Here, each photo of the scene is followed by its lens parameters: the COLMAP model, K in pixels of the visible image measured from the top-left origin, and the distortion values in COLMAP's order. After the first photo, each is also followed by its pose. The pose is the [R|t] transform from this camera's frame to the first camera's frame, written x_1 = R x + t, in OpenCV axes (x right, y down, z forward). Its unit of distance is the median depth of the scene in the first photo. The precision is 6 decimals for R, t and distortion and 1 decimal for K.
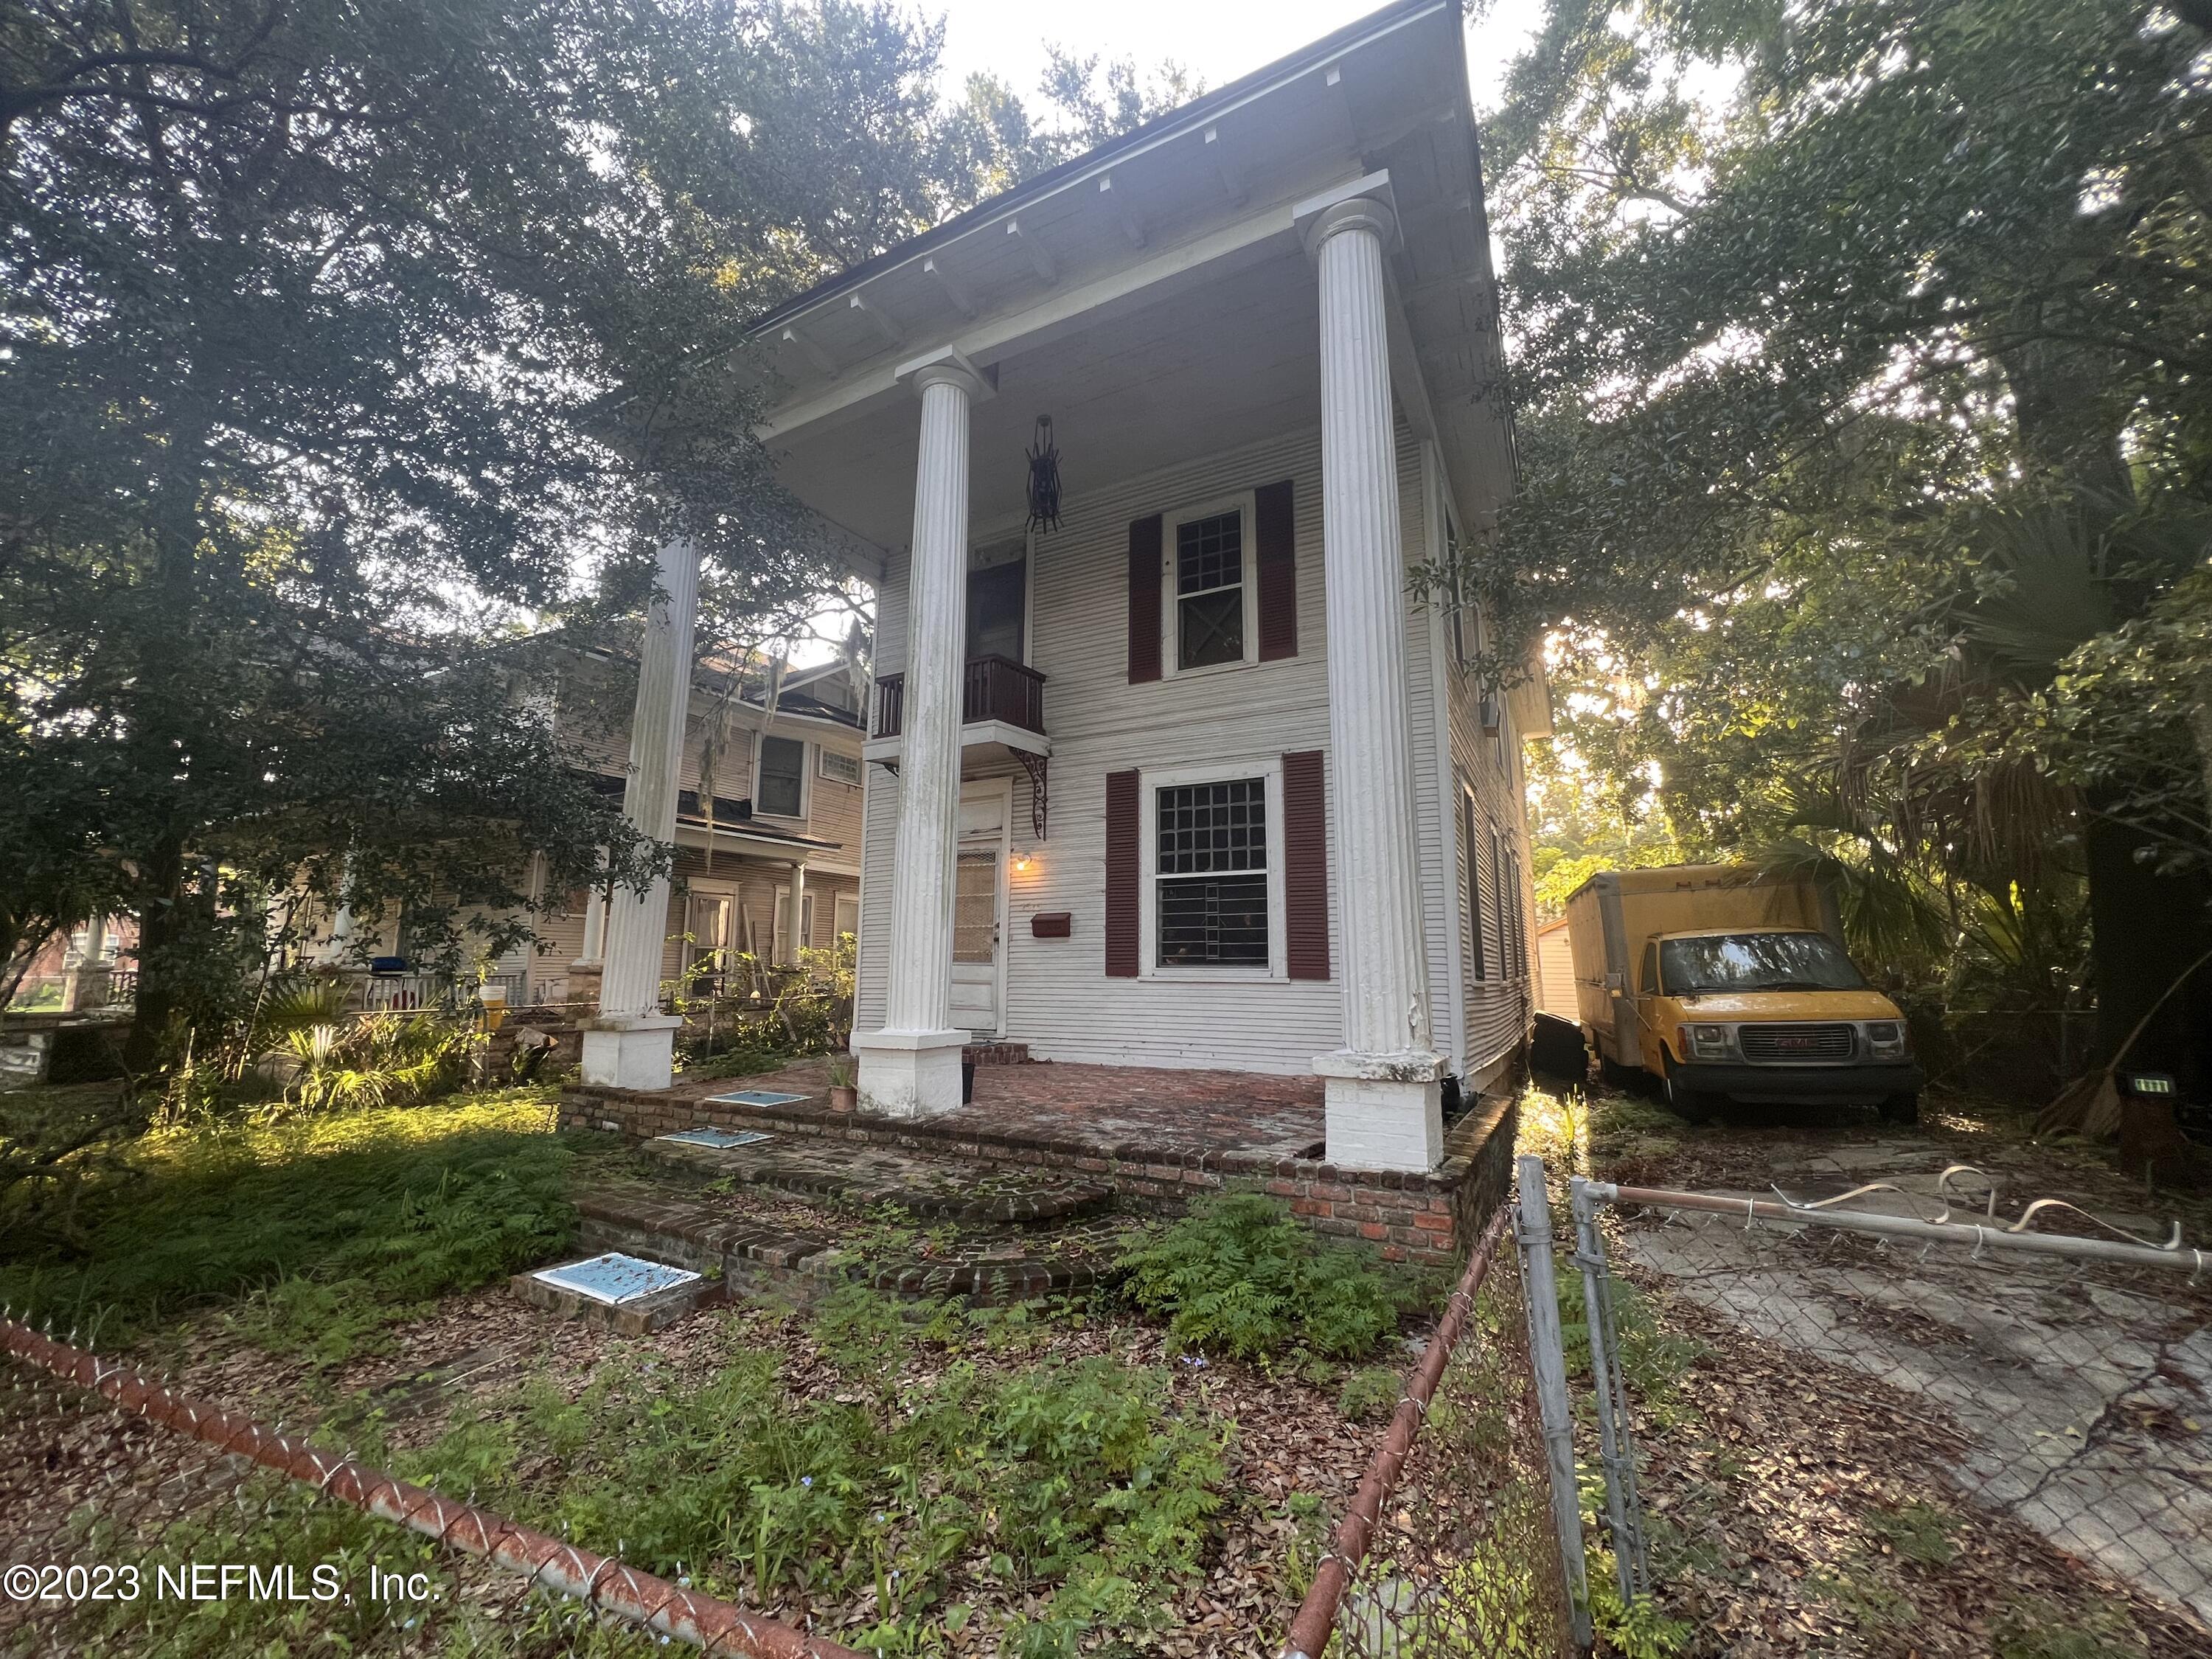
lens RADIAL K [[878.0, 0, 1105.9], [0, 878.0, 828.3], [0, 0, 1]] dist [-0.003429, 0.000838]
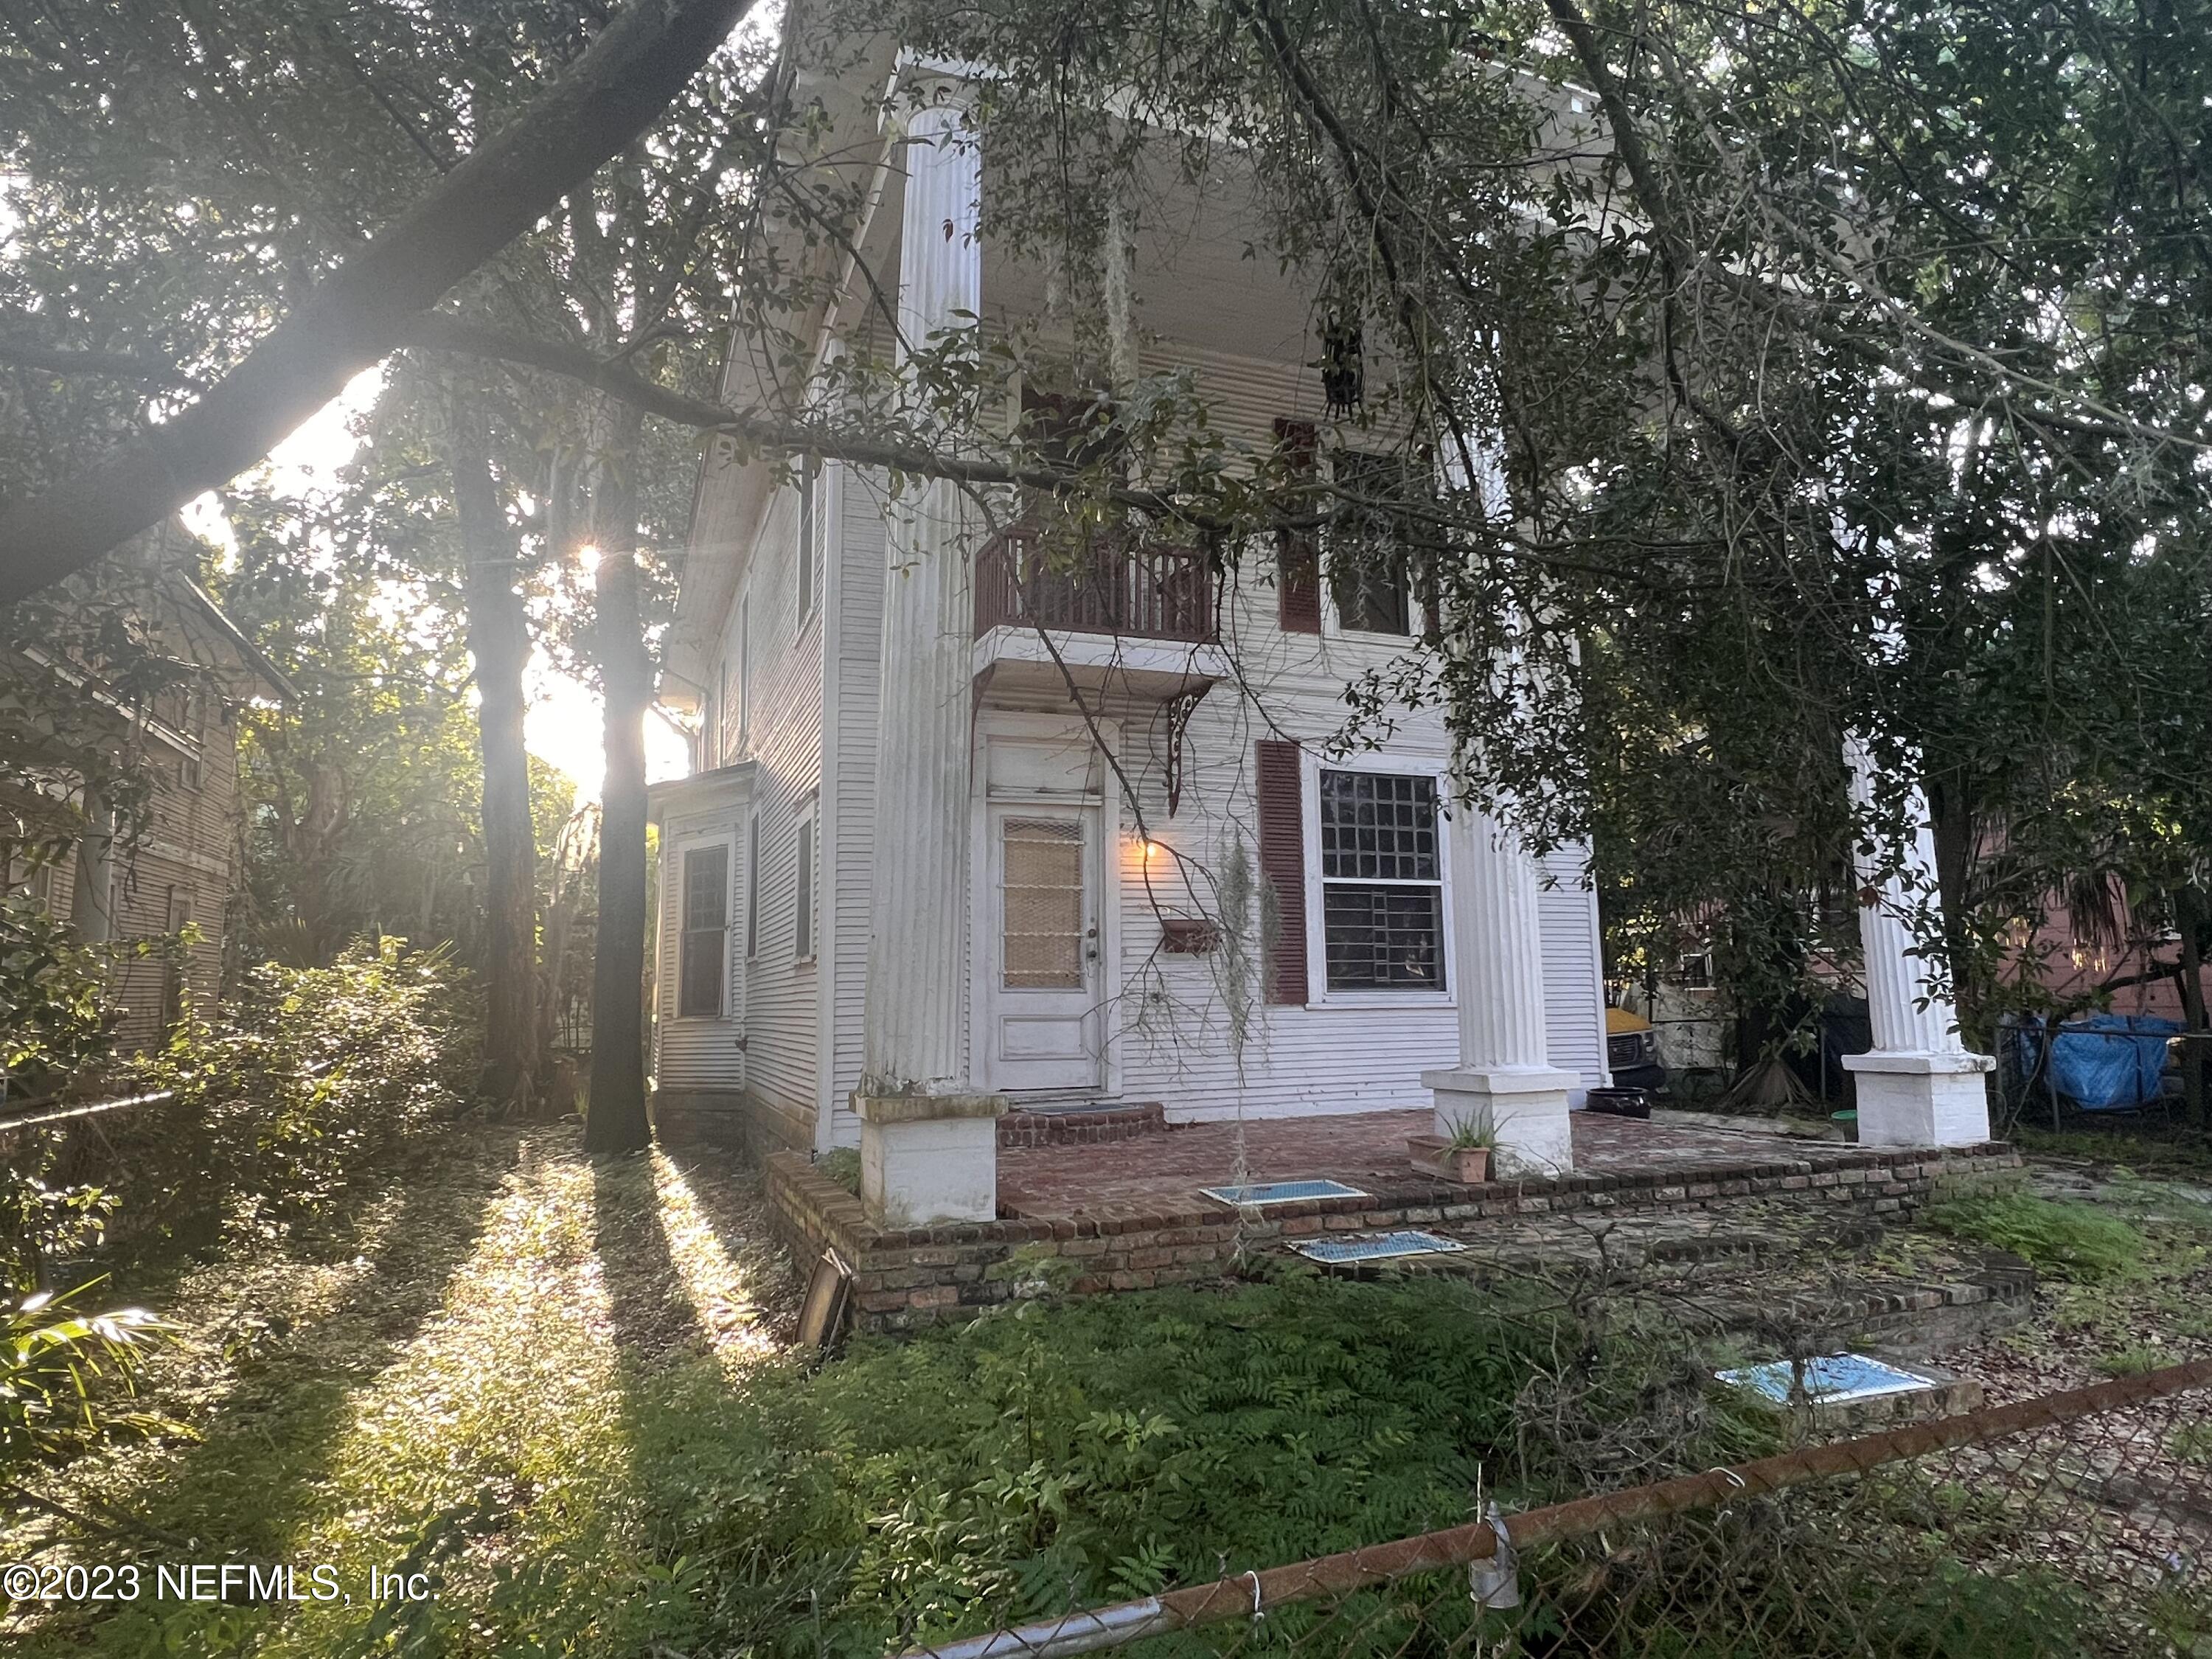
lens RADIAL K [[1256.6, 0, 1094.2], [0, 1256.6, 833.9], [0, 0, 1]] dist [-0.004224, -0.000992]
pose [[0.652987, 0.089044, 0.752116, -1.012329], [-0.103974, 0.994202, -0.027435, 0.071001], [-0.750198, -0.060286, 0.658459, 0.427258]]
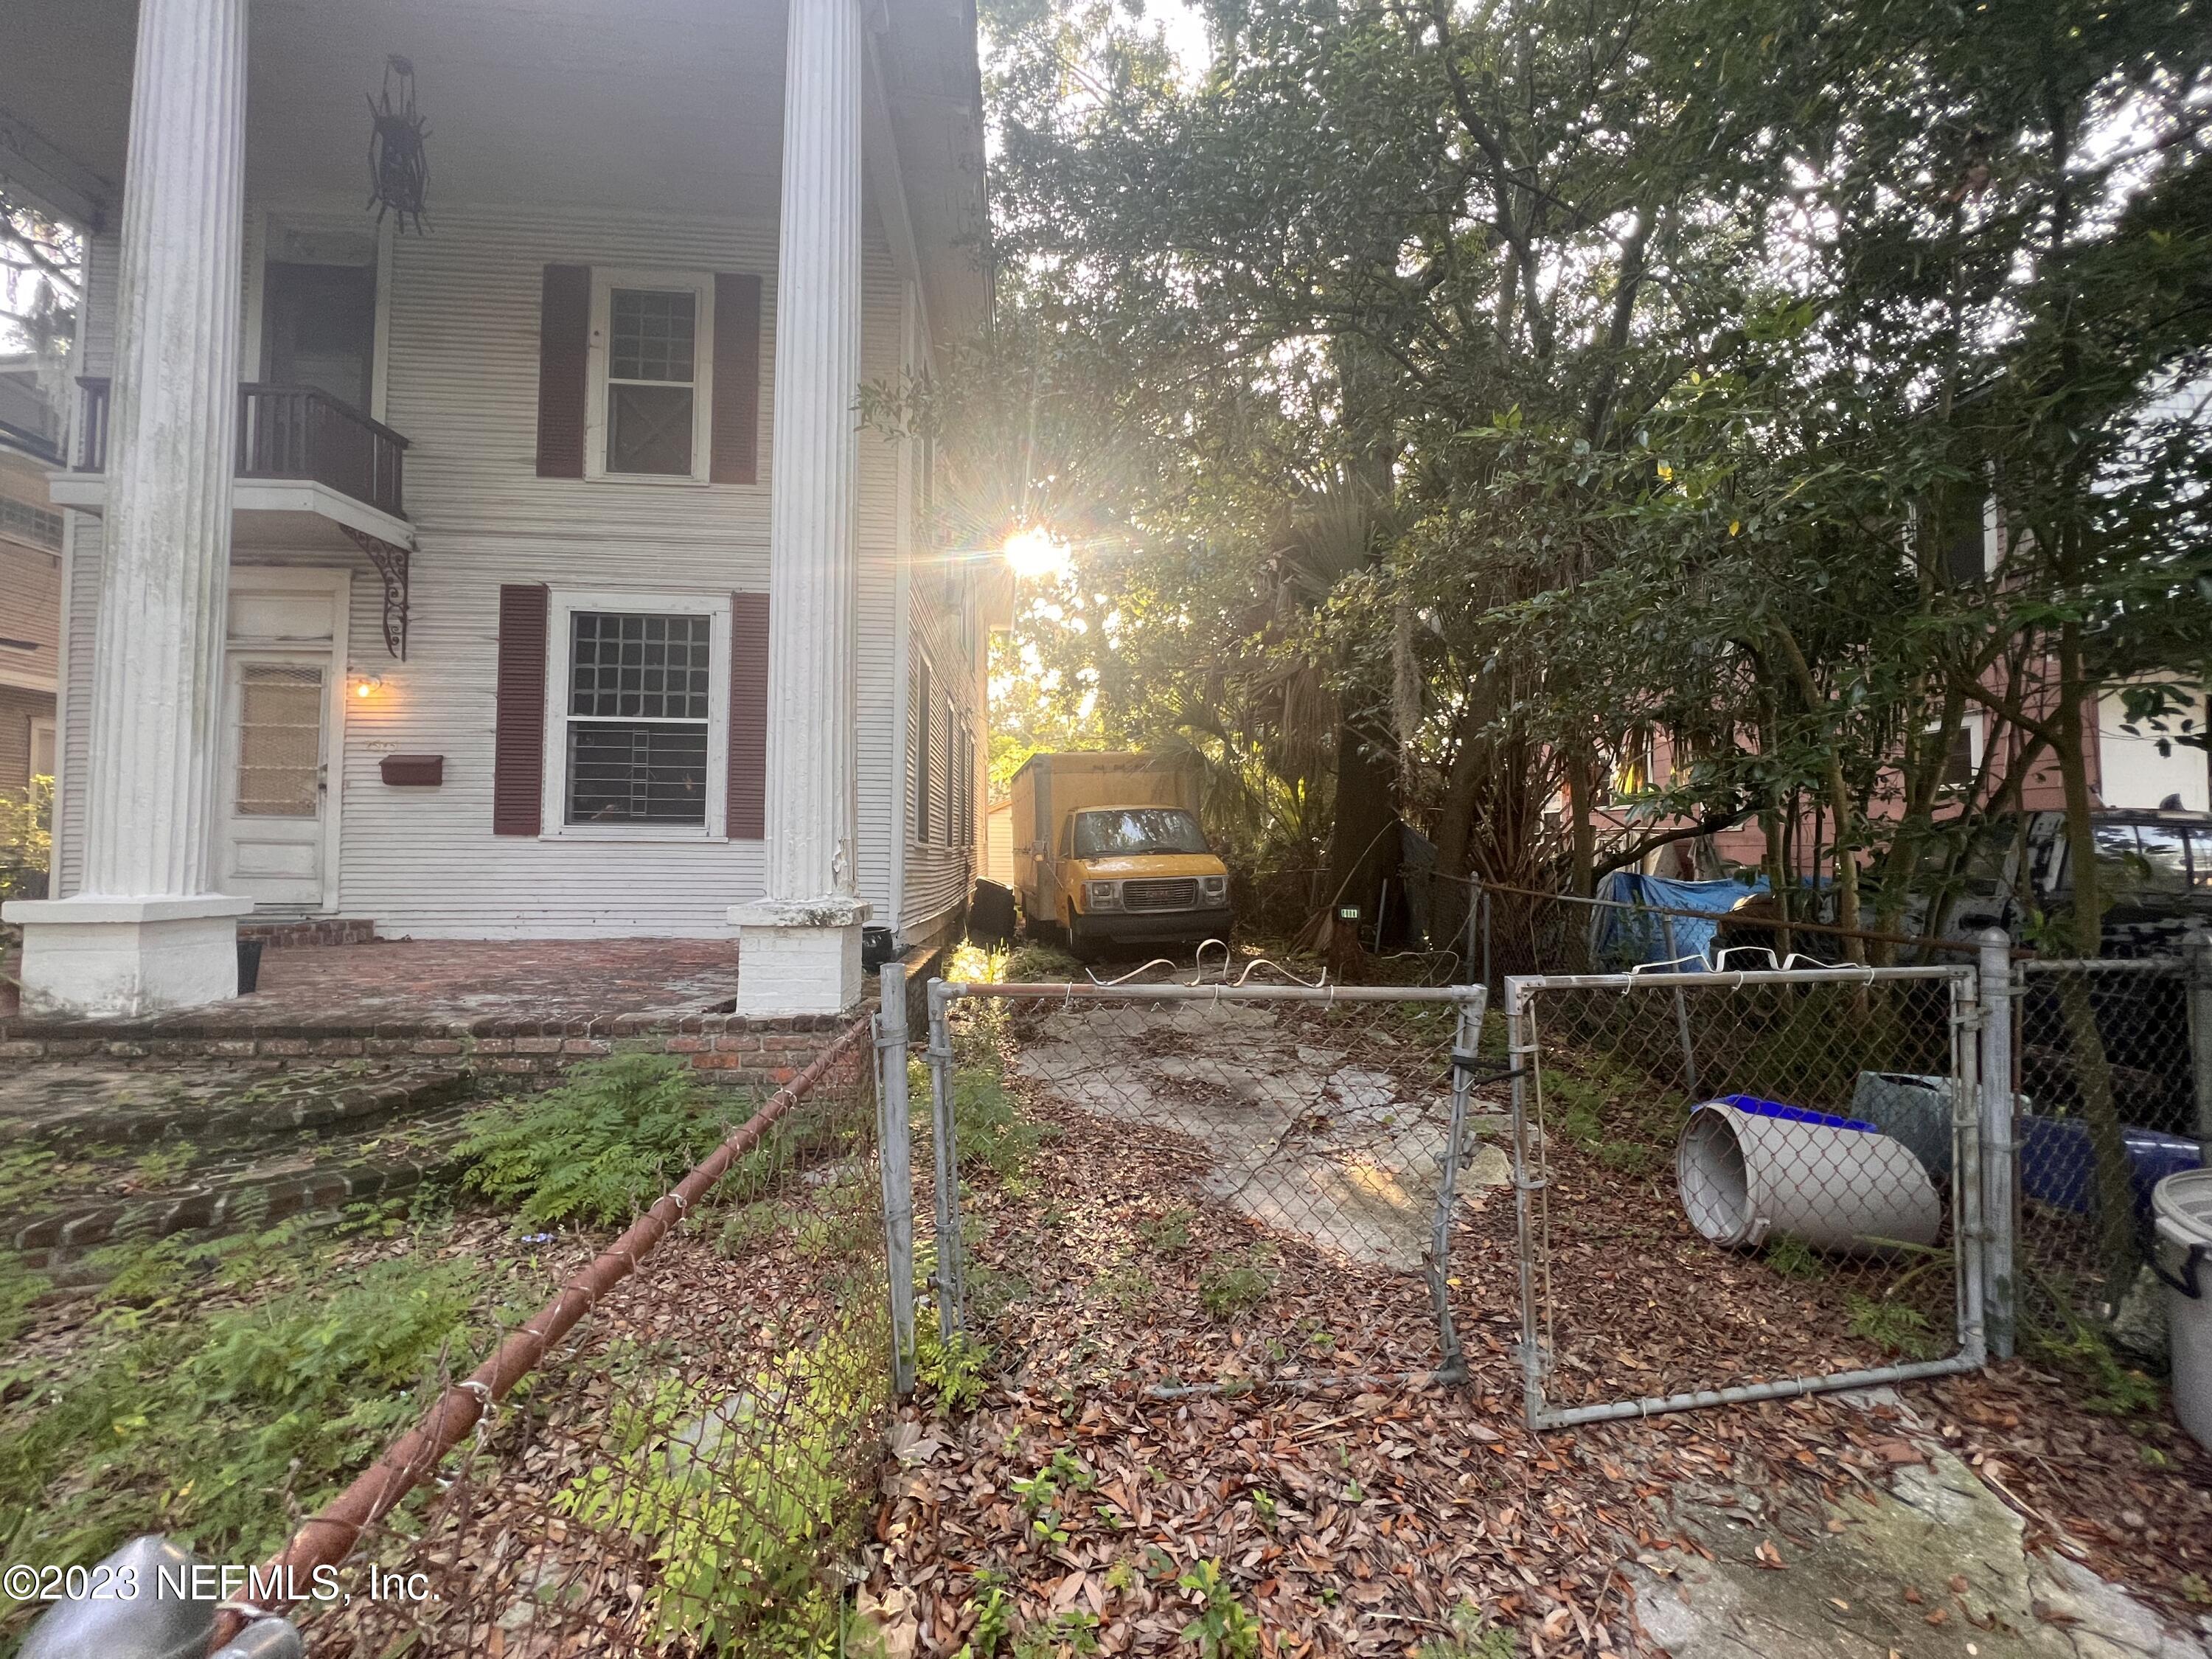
lens RADIAL K [[878.0, 0, 1097.6], [0, 878.0, 827.8], [0, 0, 1]] dist [-0.003429, 0.000838]
pose [[0.842003, 0.018480, 0.539156, 0.035942], [-0.090983, 0.989962, 0.108157, 0.023500], [-0.531745, -0.140122, 0.835232, 0.014022]]
